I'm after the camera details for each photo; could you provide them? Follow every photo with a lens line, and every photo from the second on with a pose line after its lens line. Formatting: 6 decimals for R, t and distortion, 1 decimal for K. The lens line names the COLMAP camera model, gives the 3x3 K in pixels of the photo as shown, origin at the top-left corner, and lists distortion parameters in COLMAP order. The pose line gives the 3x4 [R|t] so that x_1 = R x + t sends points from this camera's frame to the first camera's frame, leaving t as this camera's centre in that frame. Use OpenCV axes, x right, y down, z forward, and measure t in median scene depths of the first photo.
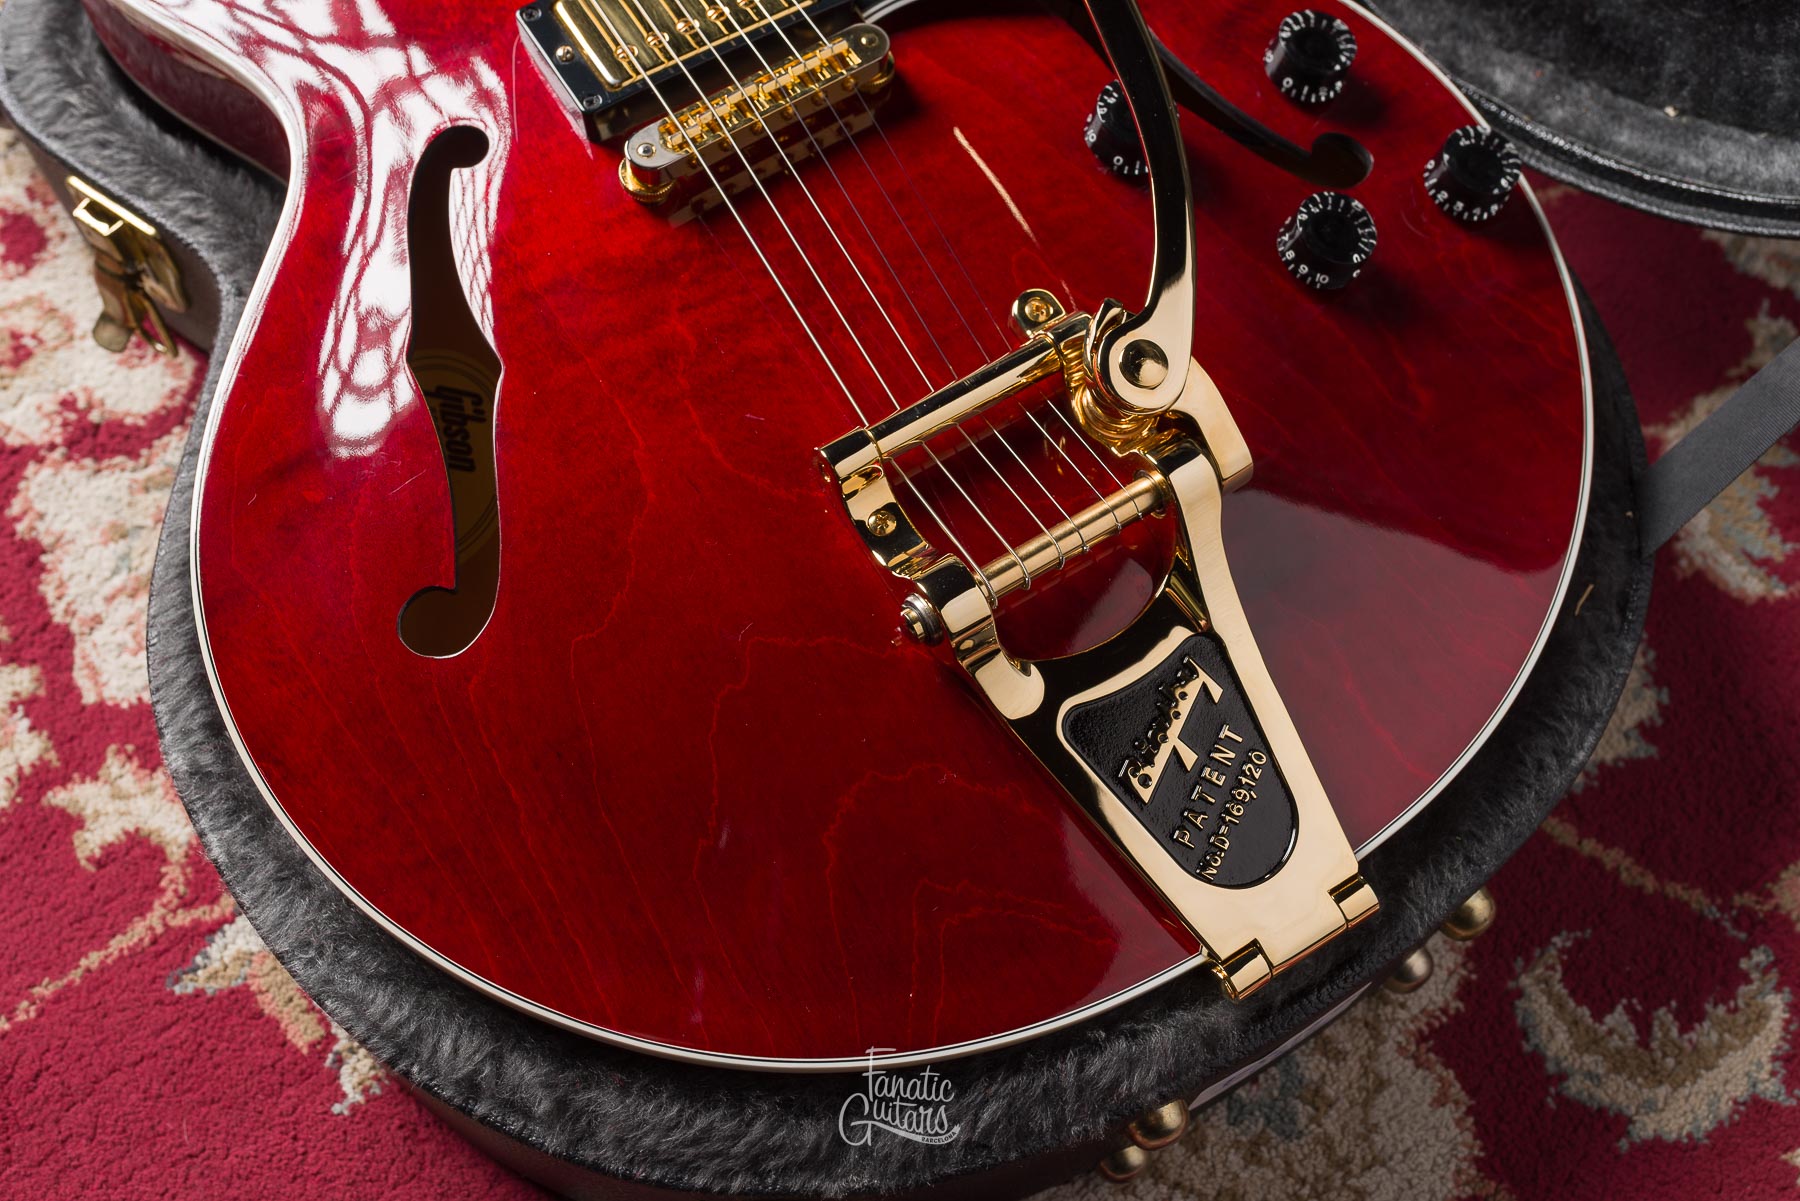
lens RADIAL K [[1722.5, 0, 908.1], [0, 1722.5, 587.8], [0, 0, 1]] dist [0.000523, 0.003280]
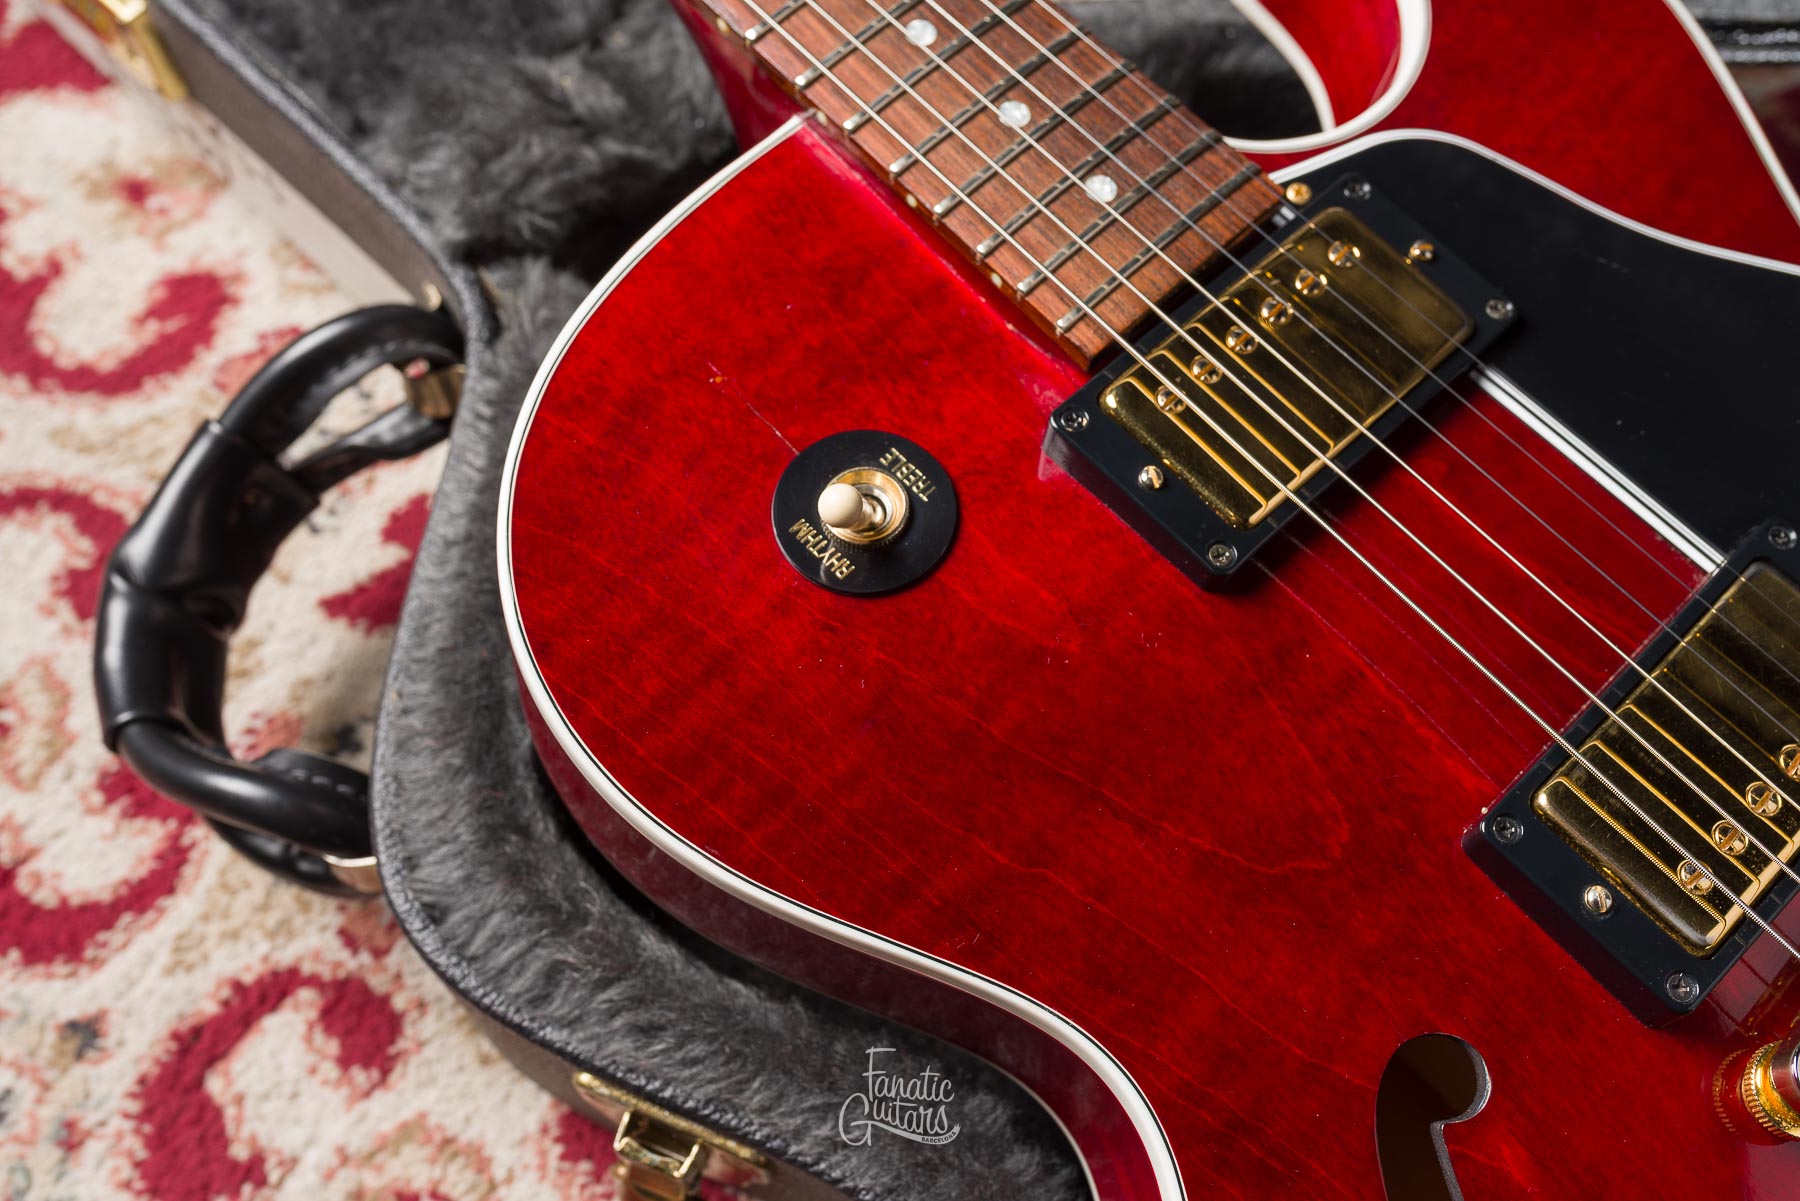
lens RADIAL K [[1750.6, 0, 899.9], [0, 1750.6, 594.4], [0, 0, 1]] dist [0.011678, -0.005697]
pose [[0.980354, -0.178052, 0.084873, -0.394631], [0.176615, 0.983982, 0.024206, -0.398403], [-0.087824, -0.008741, 0.996098, 0.367255]]
